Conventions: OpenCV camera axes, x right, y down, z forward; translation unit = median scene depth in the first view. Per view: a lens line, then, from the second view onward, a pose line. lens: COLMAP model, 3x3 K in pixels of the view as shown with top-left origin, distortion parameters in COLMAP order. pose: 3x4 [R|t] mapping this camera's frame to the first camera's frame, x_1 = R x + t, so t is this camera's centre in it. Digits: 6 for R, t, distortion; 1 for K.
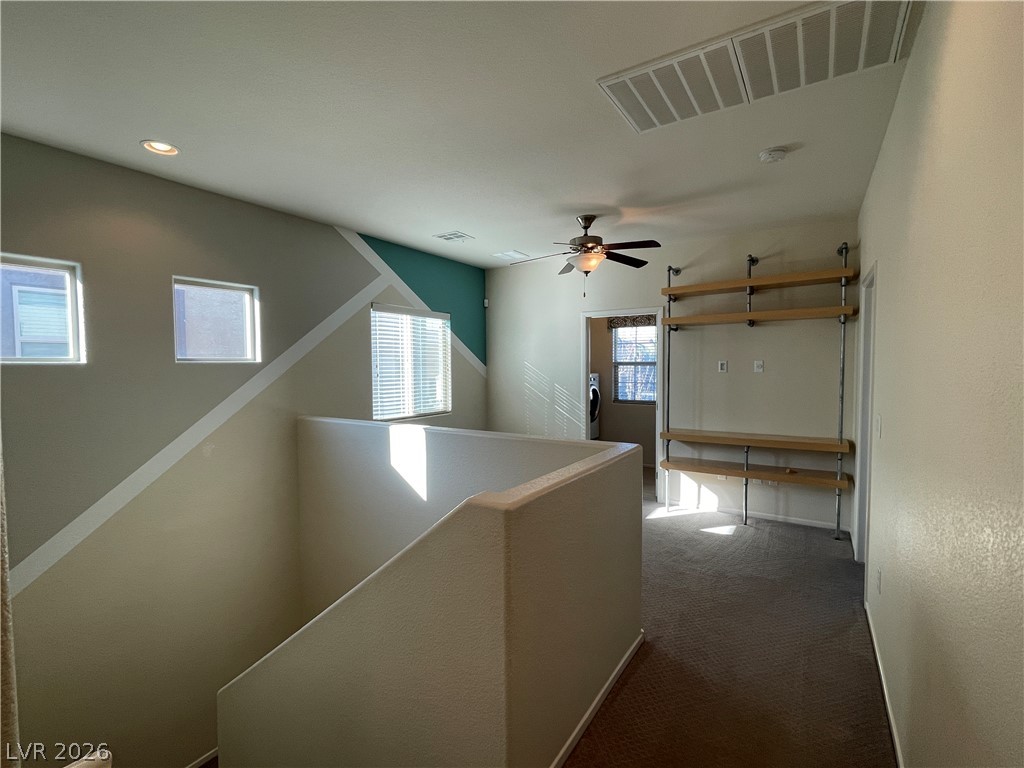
lens RADIAL K [[469.7, 0, 512.0], [0, 469.7, 384.0], [0, 0, 1]] dist [0.000883, 0.000110]
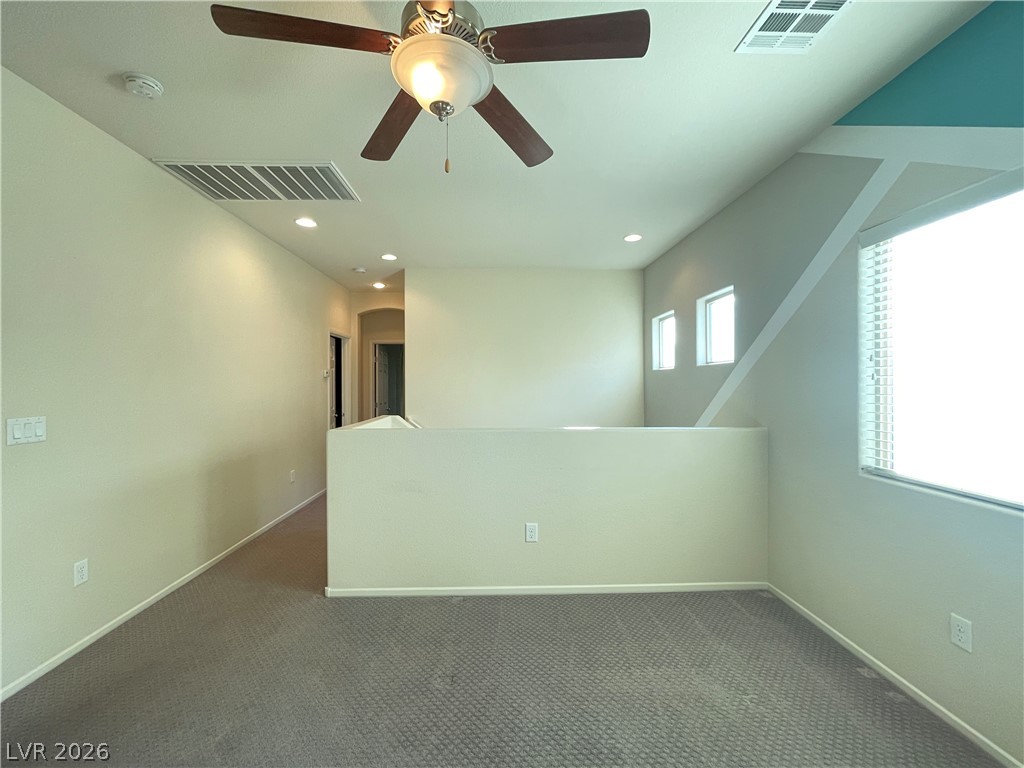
lens RADIAL K [[429.8, 0, 512.0], [0, 429.8, 384.0], [0, 0, 1]] dist [-0.001974, -0.000226]
pose [[-0.825202, 0.012153, -0.564707, 0.279697], [-0.013940, 0.999026, 0.041872, -0.025417], [0.564666, 0.042425, -0.824228, 1.198166]]
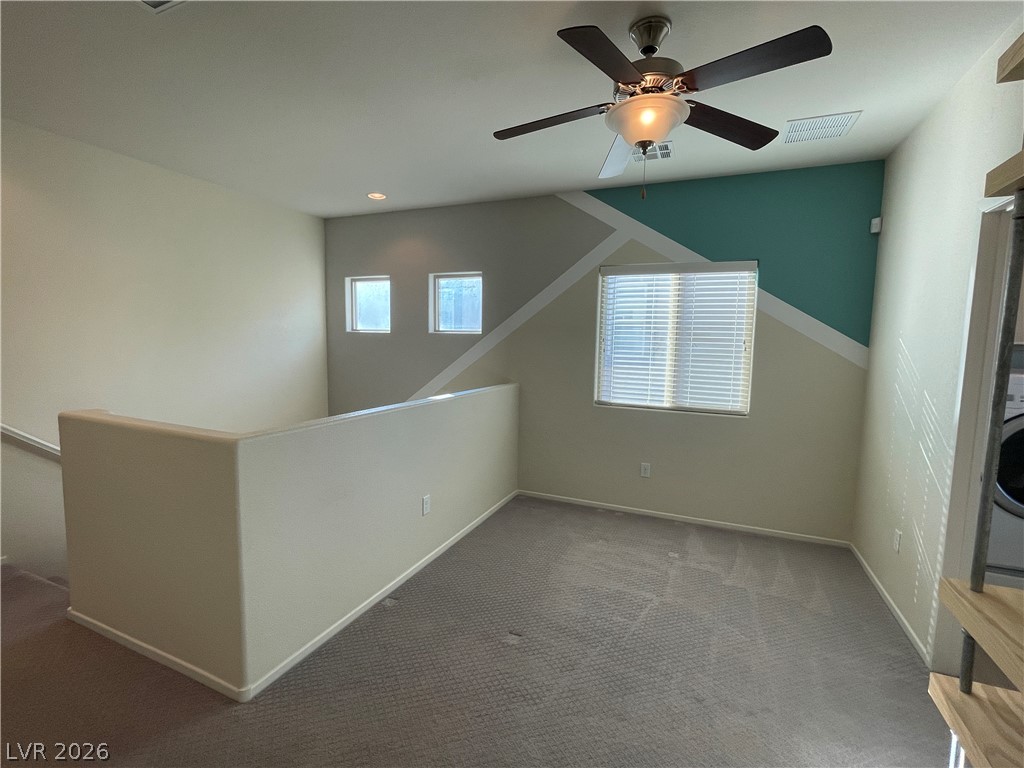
lens RADIAL K [[472.4, 0, 506.0], [0, 472.4, 385.5], [0, 0, 1]] dist [0.004465, 0.000074]
pose [[0.150911, 0.105866, -0.982862, 0.570888], [-0.064289, 0.993195, 0.097108, -0.028082], [0.986455, 0.048533, 0.156690, 0.713618]]
